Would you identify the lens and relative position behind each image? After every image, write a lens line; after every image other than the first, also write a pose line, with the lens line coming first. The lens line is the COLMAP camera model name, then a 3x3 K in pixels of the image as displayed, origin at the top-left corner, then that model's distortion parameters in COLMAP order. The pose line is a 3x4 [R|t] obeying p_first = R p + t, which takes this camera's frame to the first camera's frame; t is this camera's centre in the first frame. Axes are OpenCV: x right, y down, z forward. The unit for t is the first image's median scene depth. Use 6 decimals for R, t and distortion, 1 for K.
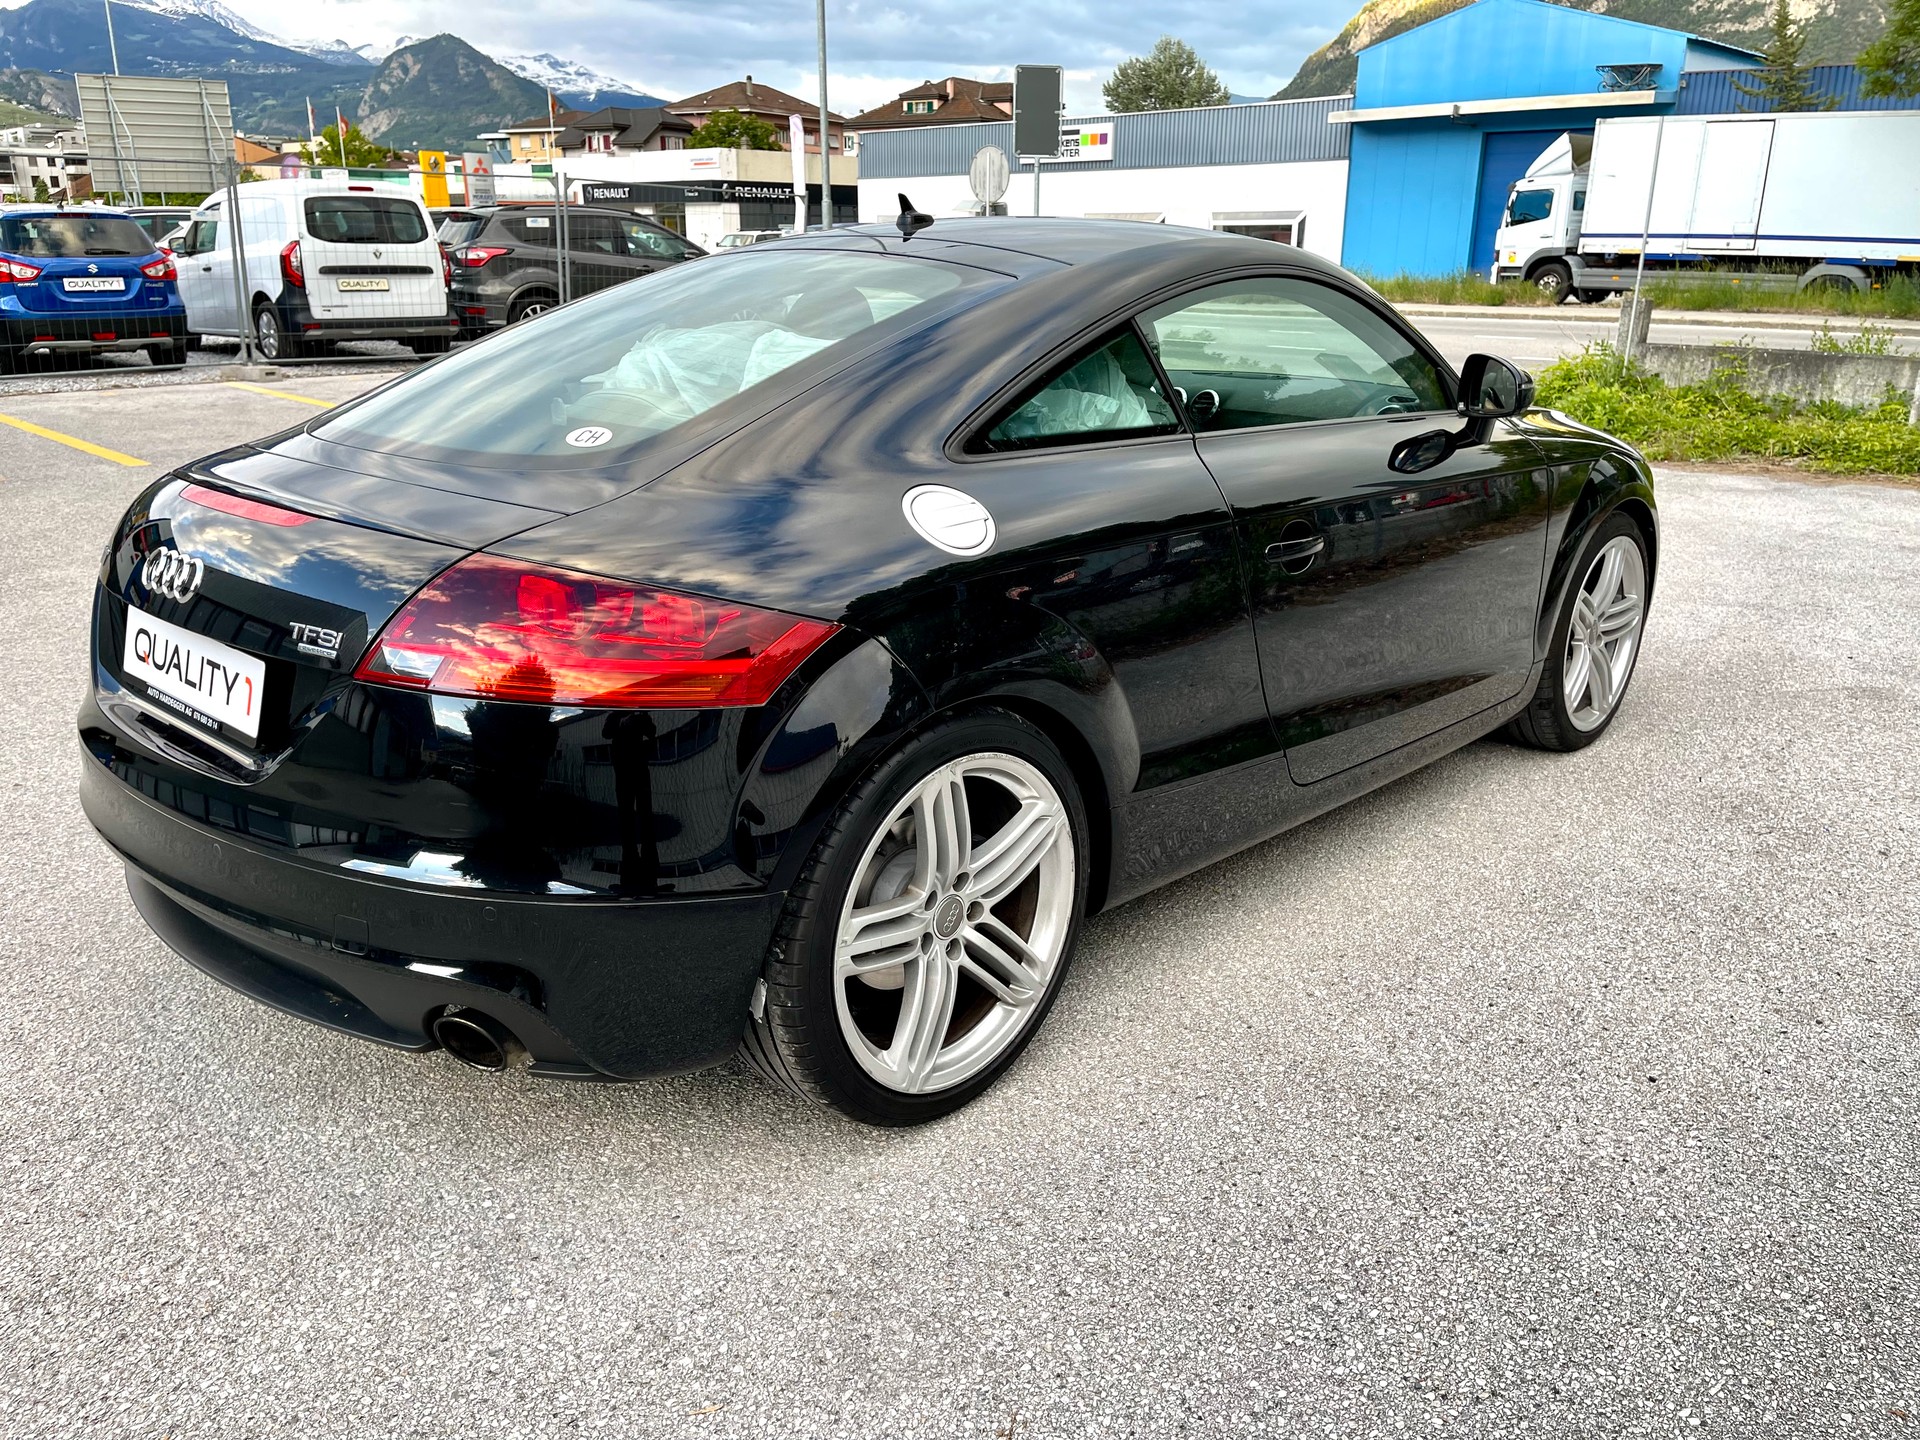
lens RADIAL K [[1463.2, 0, 967.2], [0, 1463.2, 726.6], [0, 0, 1]] dist [0.083560, -0.103166]
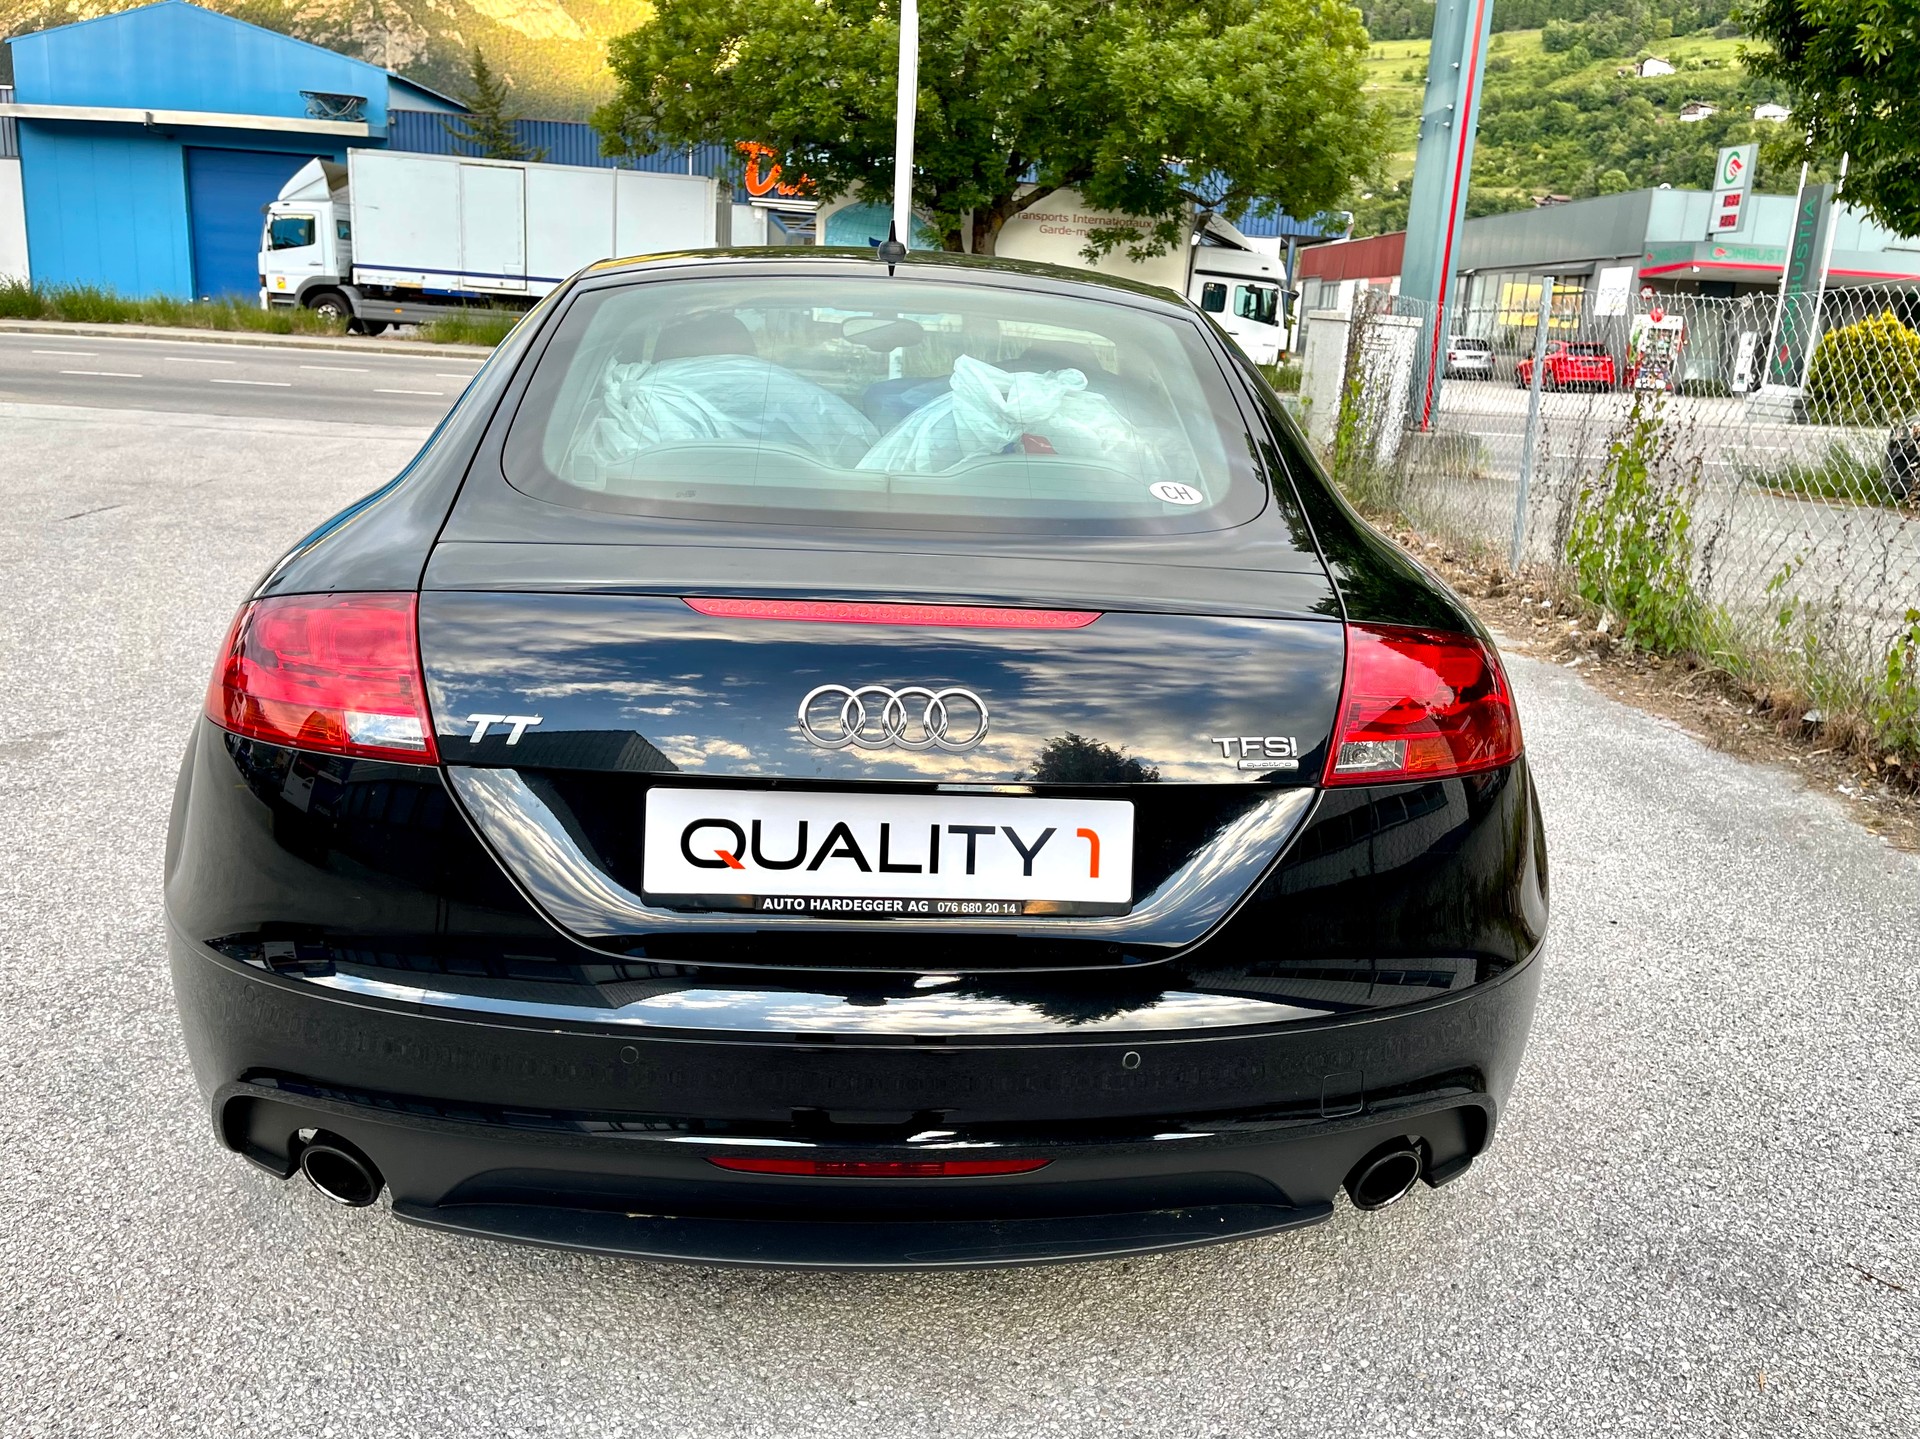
lens RADIAL K [[1543.7, 0, 965.0], [0, 1543.7, 699.3], [0, 0, 1]] dist [0.093687, -0.136227]
pose [[0.676919, -0.146371, 0.721357, -0.148261], [0.180919, 0.983050, 0.029698, -0.018093], [-0.713476, 0.110403, 0.691927, 0.067168]]
